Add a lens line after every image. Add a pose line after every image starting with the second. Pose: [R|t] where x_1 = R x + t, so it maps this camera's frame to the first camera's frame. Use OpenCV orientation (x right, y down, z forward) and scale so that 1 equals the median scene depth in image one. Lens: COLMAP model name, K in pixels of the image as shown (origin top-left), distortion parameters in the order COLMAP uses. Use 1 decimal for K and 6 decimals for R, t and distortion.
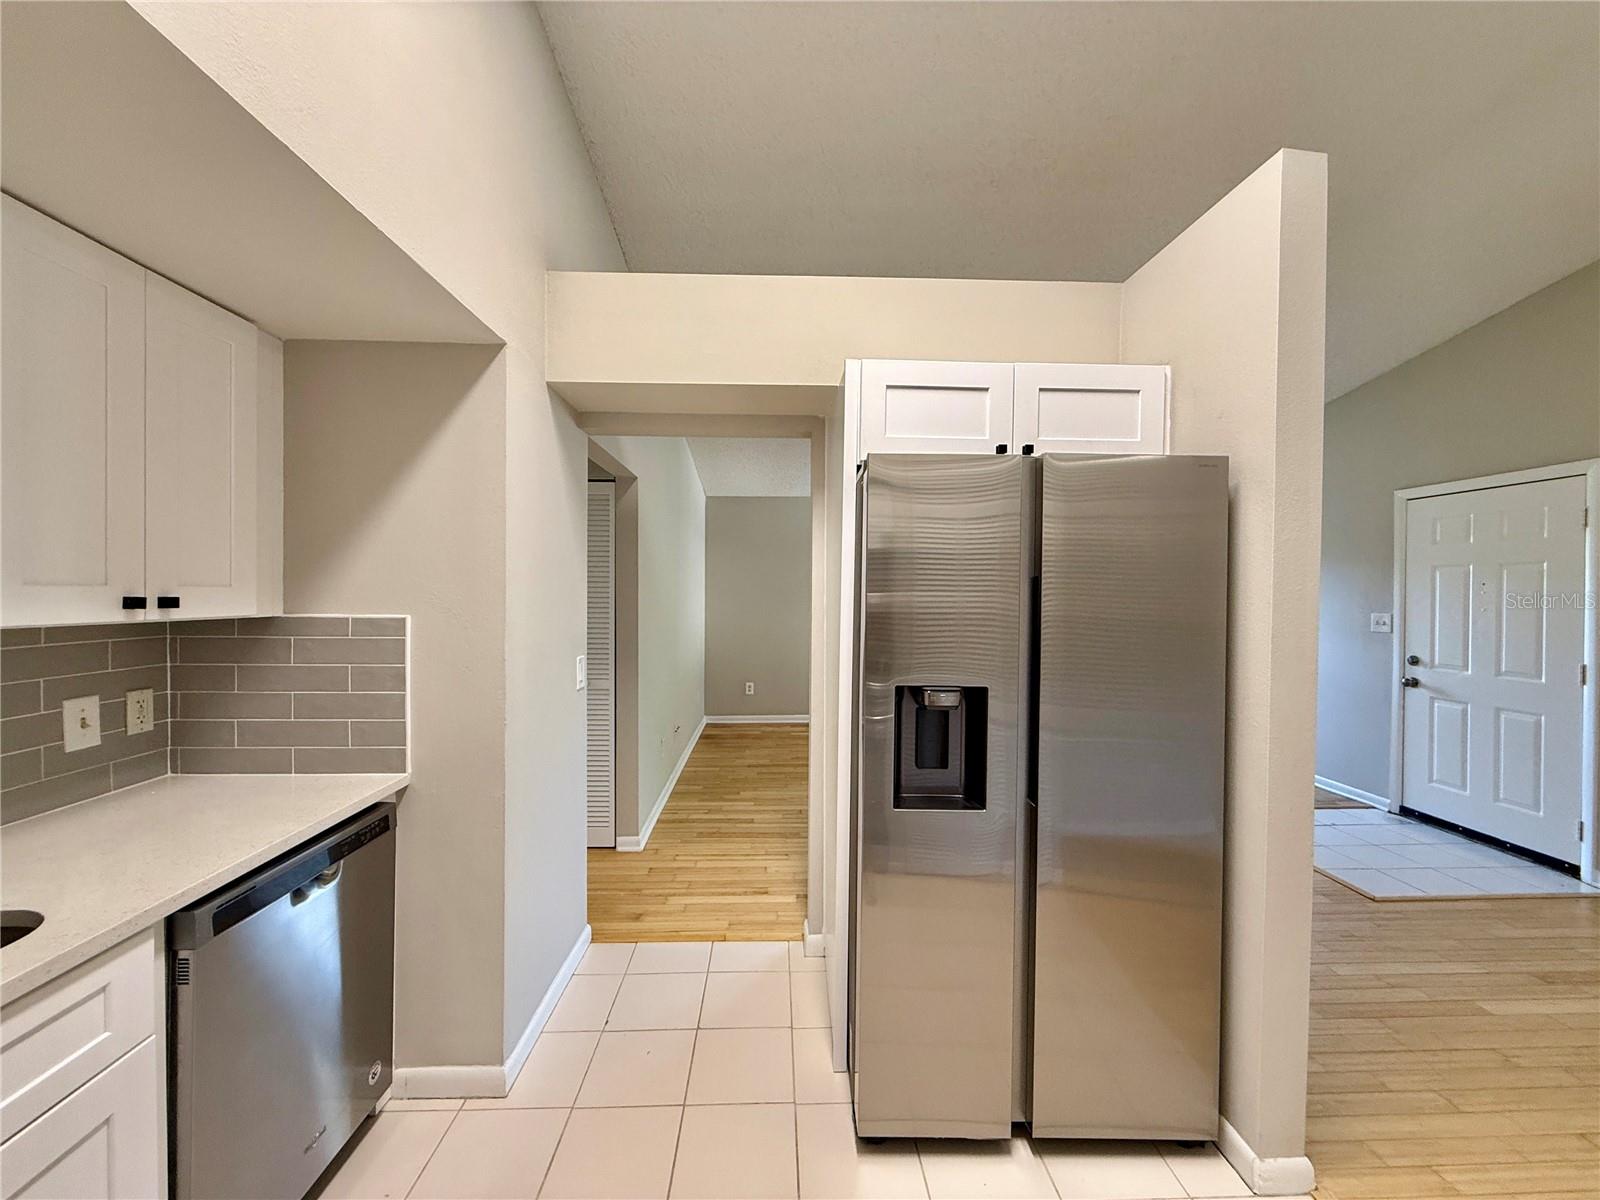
lens RADIAL K [[638.1, 0, 797.0], [0, 638.1, 597.9], [0, 0, 1]] dist [-0.001501, 0.000020]
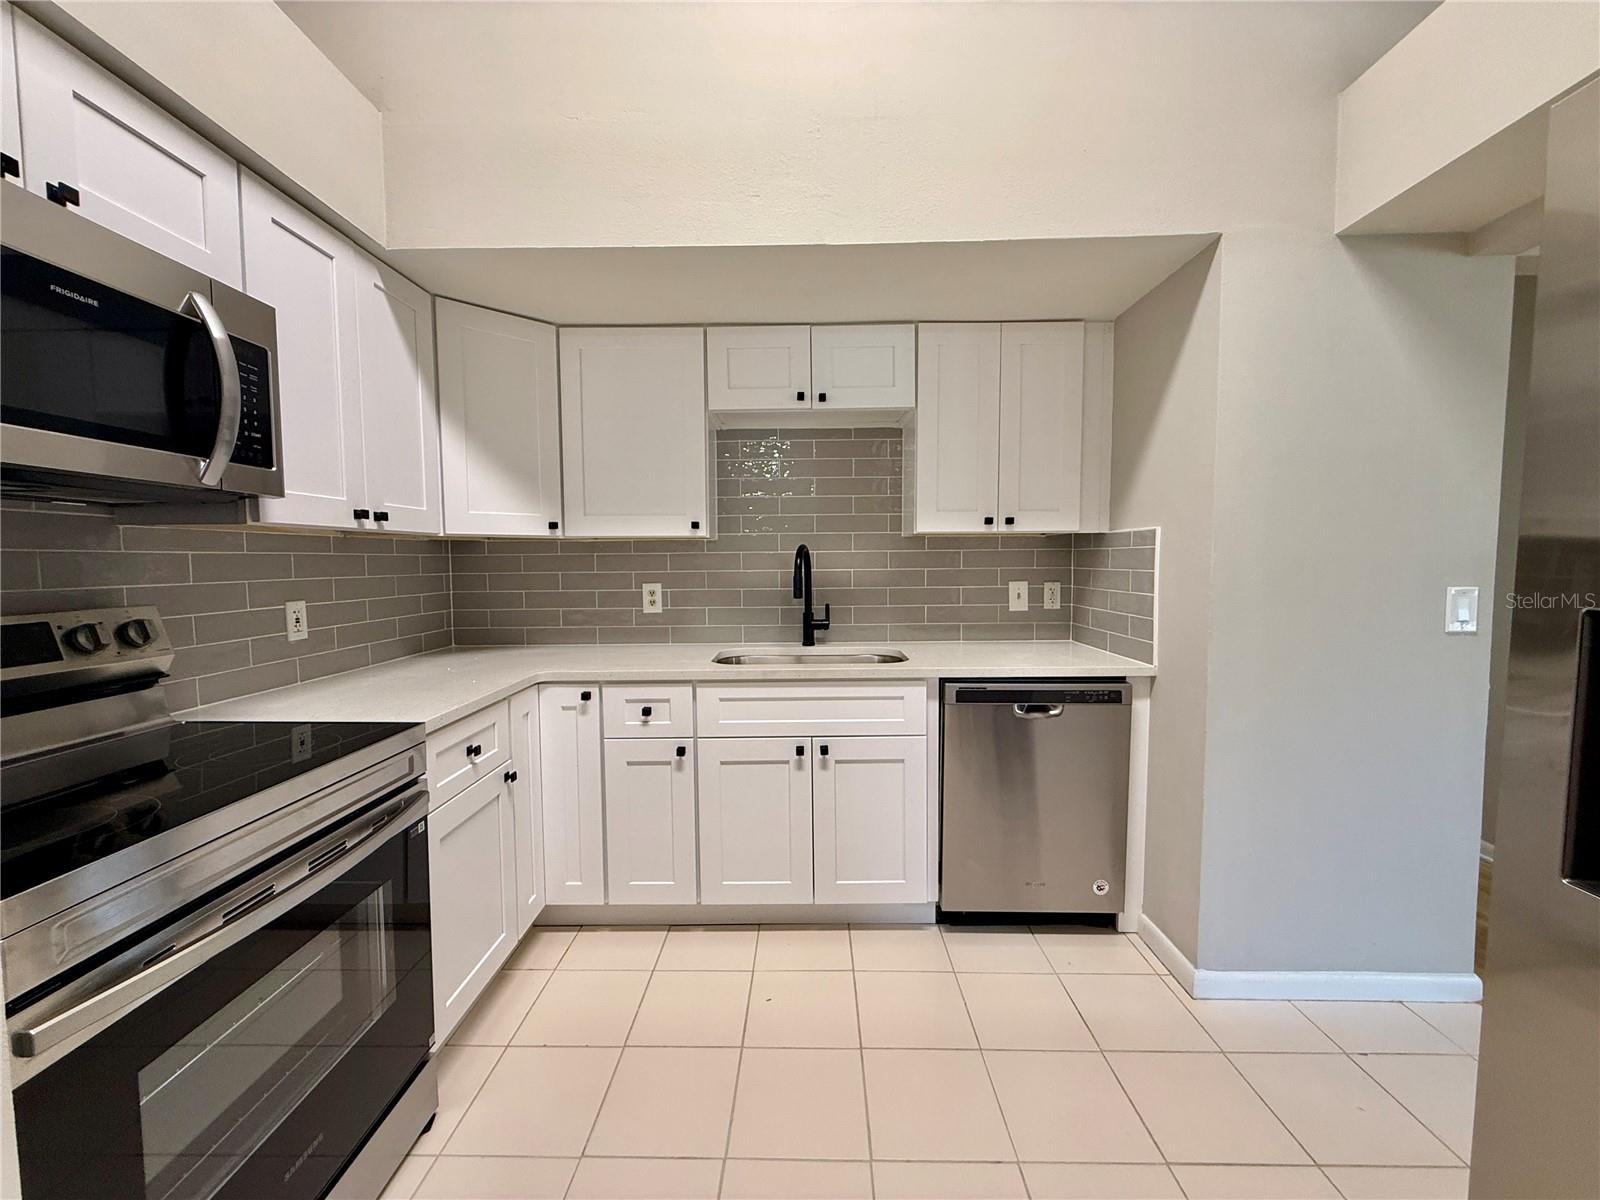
lens RADIAL K [[637.0, 0, 797.0], [0, 637.0, 598.7], [0, 0, 1]] dist [-0.000149, 0.000374]
pose [[-0.060004, 0.053407, -0.996768, 0.288508], [-0.003141, 0.998553, 0.053691, 0.049191], [0.998193, 0.006352, -0.059749, 0.219946]]
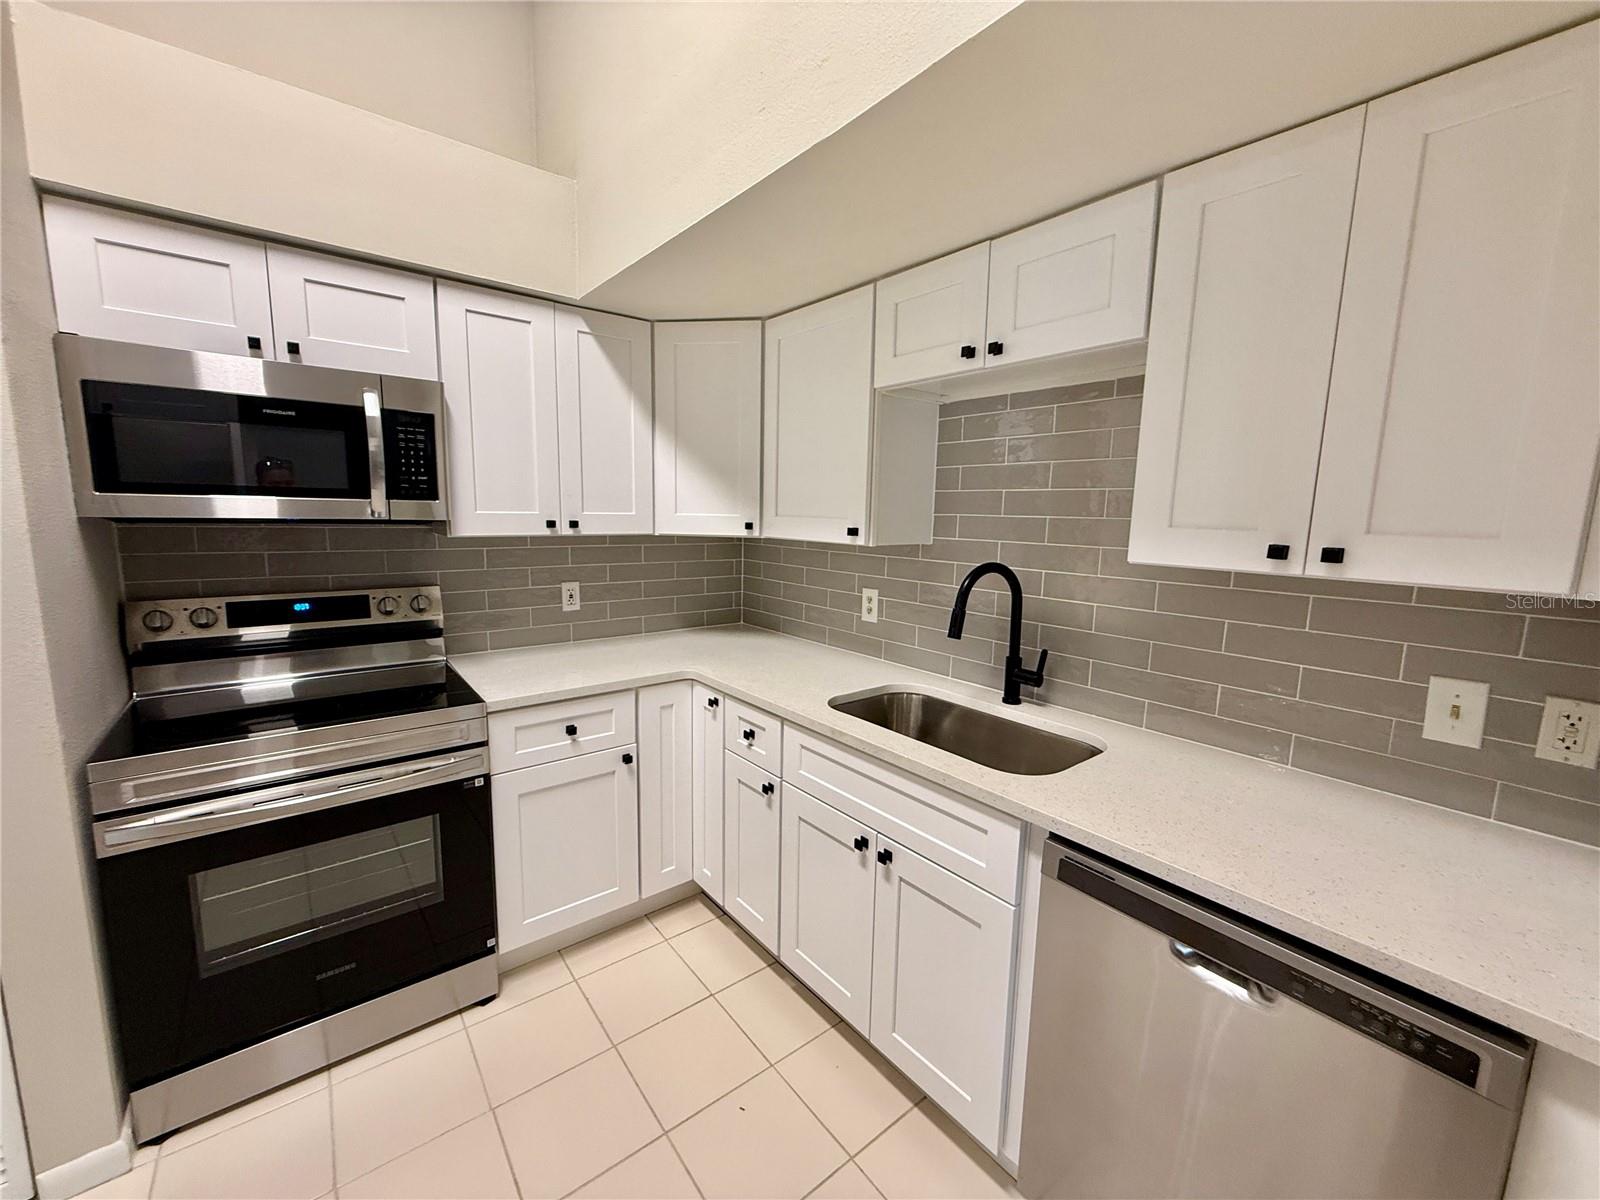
lens RADIAL K [[637.0, 0, 797.0], [0, 637.0, 598.7], [0, 0, 1]] dist [-0.000149, 0.000374]
pose [[-0.809220, 0.057960, -0.584639, -0.006710], [-0.032331, 0.989221, 0.142820, -0.011928], [0.586615, 0.134474, -0.798623, 0.499684]]
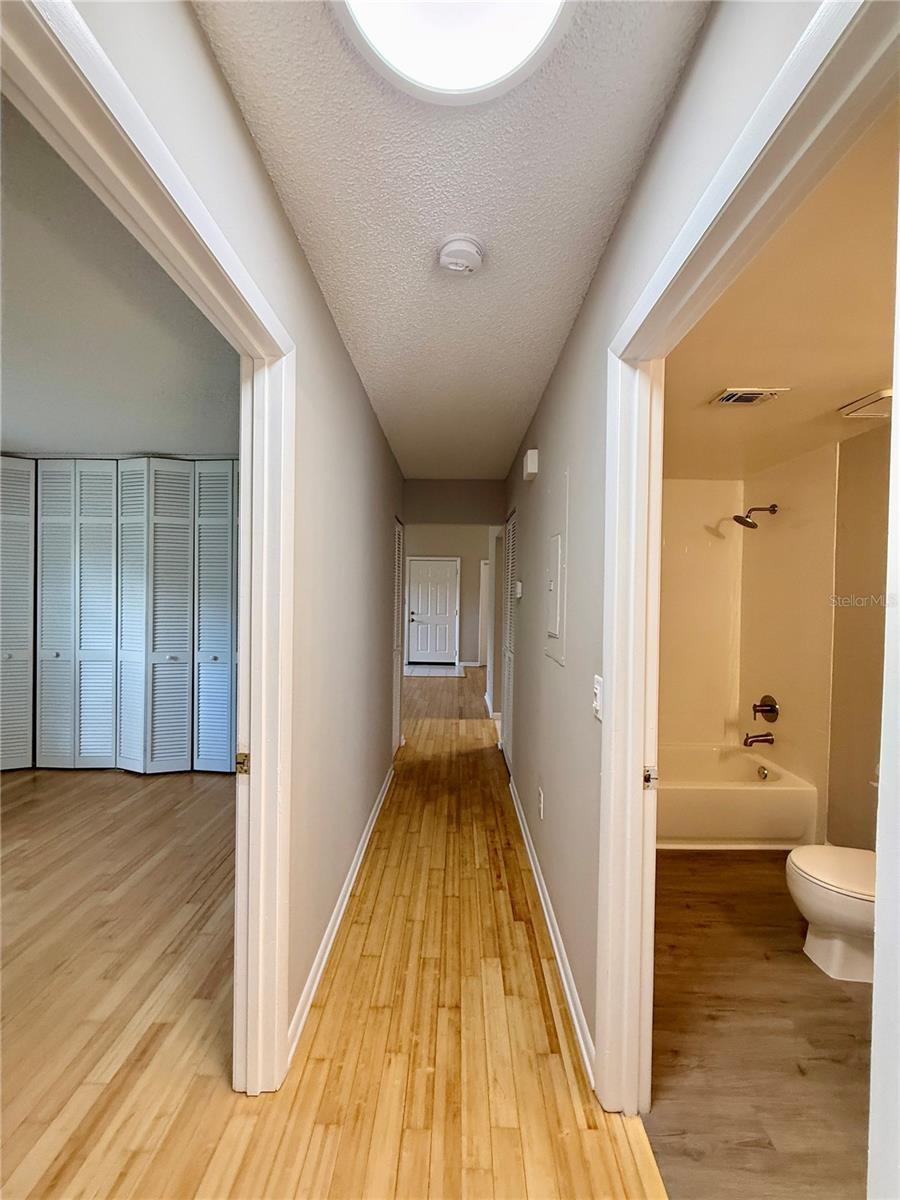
lens RADIAL K [[477.7, 0, 451.1], [0, 477.7, 597.9], [0, 0, 1]] dist [-0.000149, 0.000374]
pose [[0.051717, -0.016812, 0.998520, -1.530044], [-0.002379, 0.999853, 0.016957, -0.016752], [-0.998659, -0.003252, 0.051669, 0.809616]]
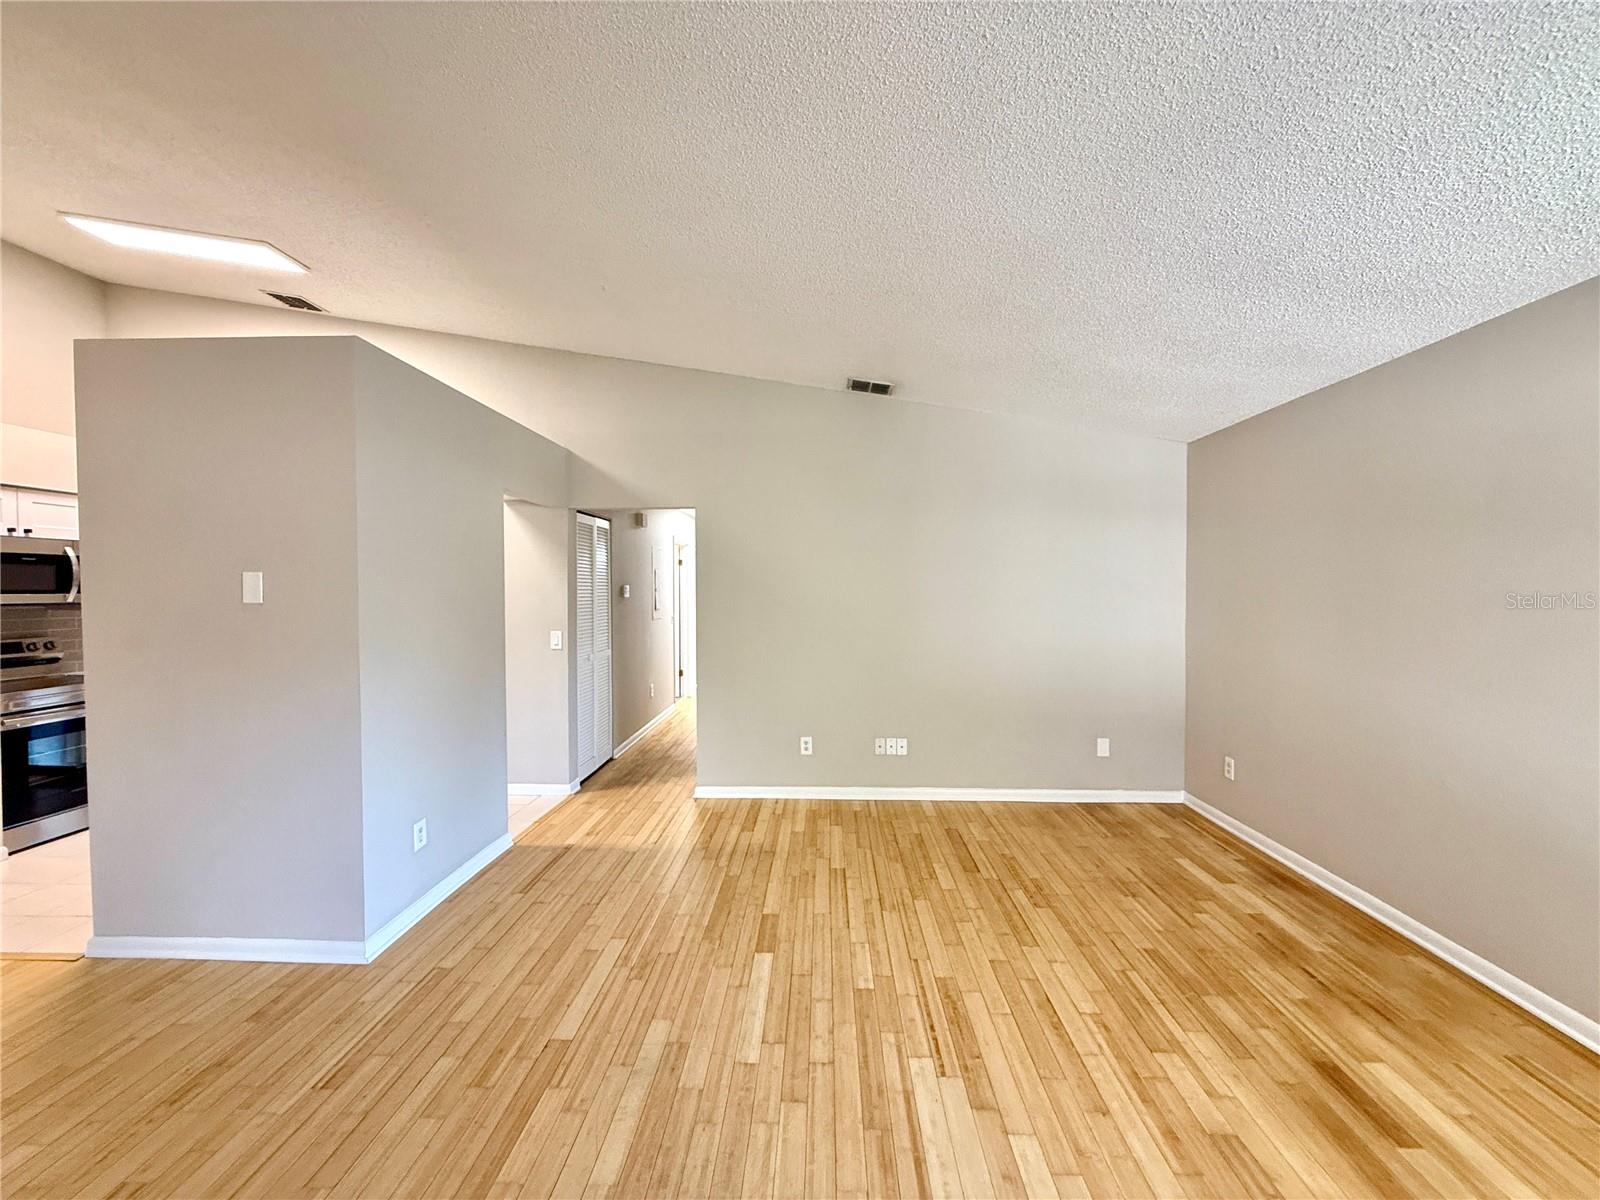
lens RADIAL K [[637.0, 0, 797.0], [0, 637.0, 598.7], [0, 0, 1]] dist [-0.000149, 0.000374]
pose [[-0.085308, 0.012040, -0.996282, 1.016134], [-0.007317, 0.999892, 0.012711, -0.022723], [0.996328, 0.008374, -0.085210, 1.316575]]
